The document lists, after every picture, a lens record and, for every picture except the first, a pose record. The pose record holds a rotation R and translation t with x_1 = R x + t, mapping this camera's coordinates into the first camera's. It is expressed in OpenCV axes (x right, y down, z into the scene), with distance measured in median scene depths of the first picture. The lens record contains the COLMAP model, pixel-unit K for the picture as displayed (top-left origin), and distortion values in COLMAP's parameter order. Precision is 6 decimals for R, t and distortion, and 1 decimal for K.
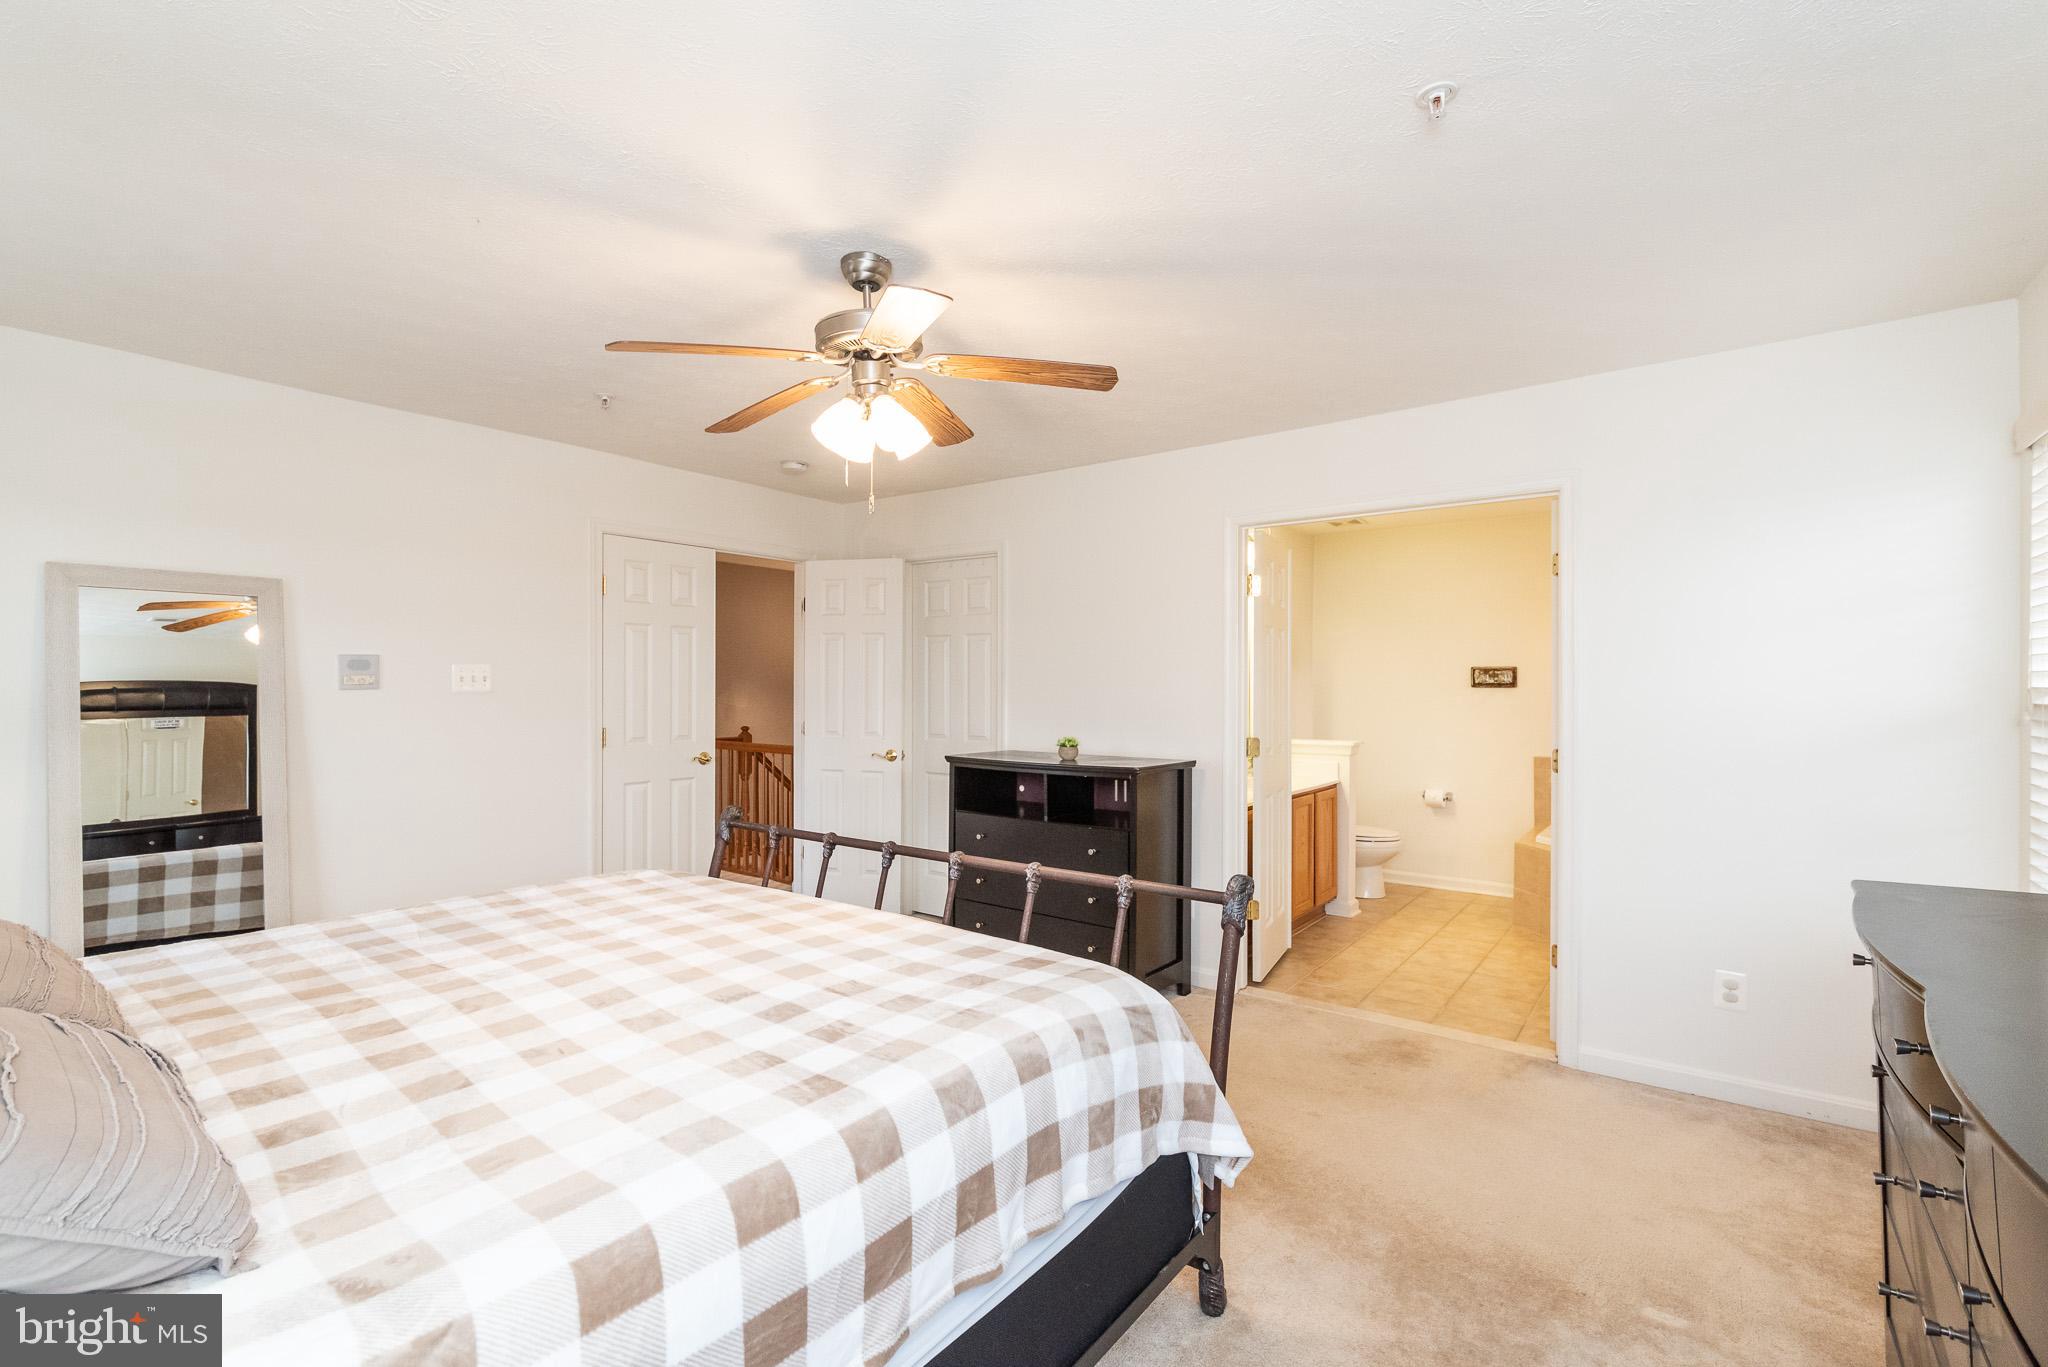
lens RADIAL K [[920.8, 0, 1027.4], [0, 920.8, 690.4], [0, 0, 1]] dist [-0.003609, 0.000152]
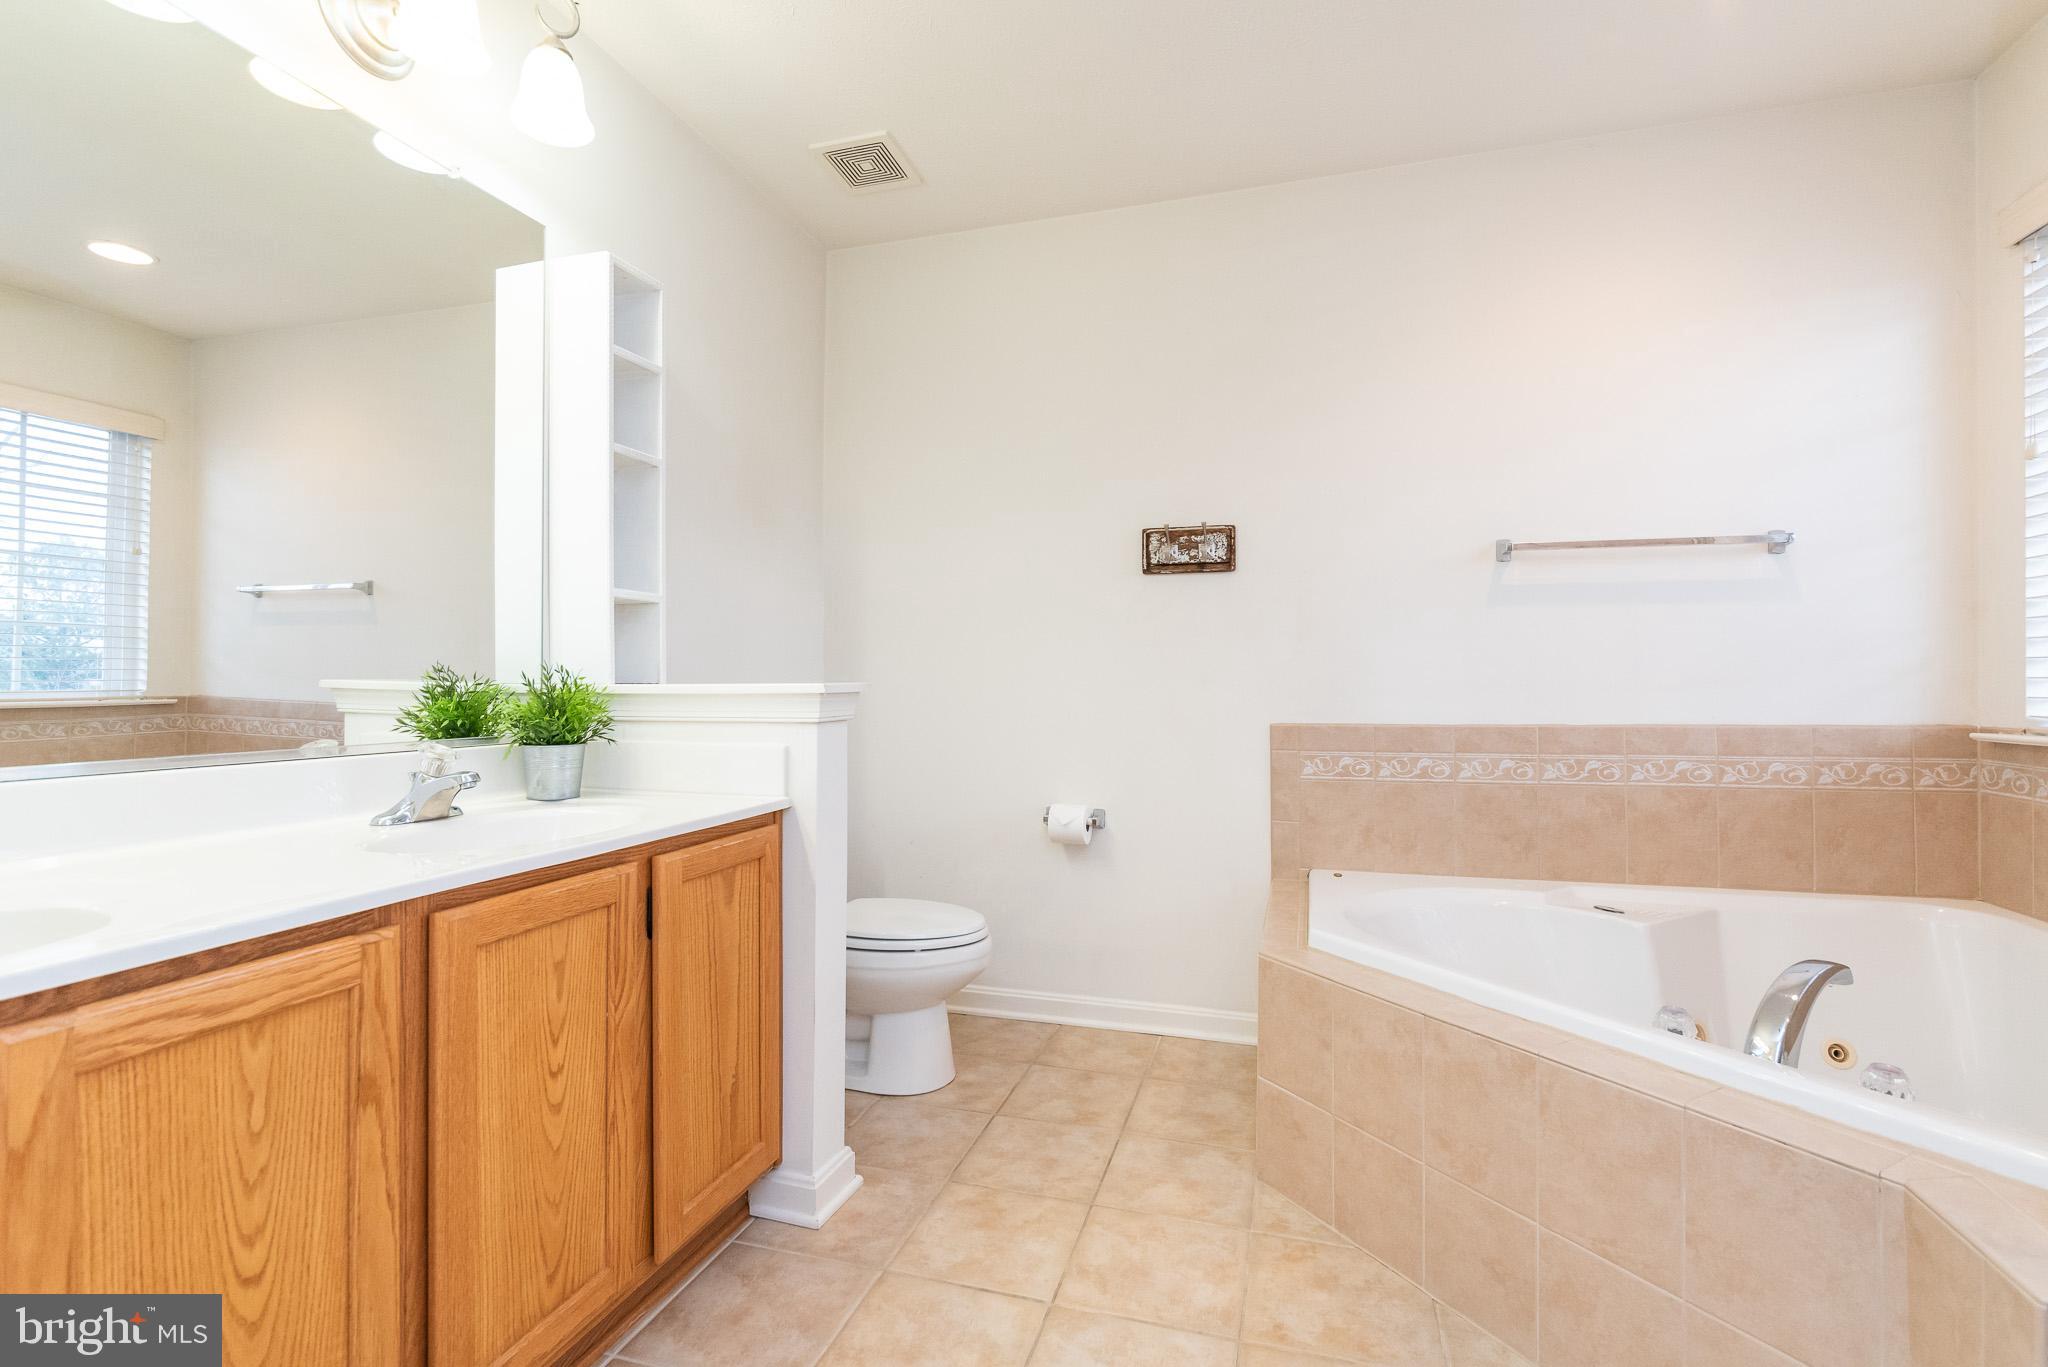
lens RADIAL K [[920.8, 0, 1035.1], [0, 920.8, 686.0], [0, 0, 1]] dist [-0.003609, 0.000152]
pose [[0.938544, -0.000884, 0.345159, 0.283300], [0.001496, 0.999998, -0.001509, 0.053085], [-0.345157, 0.001933, 0.938543, 0.607941]]
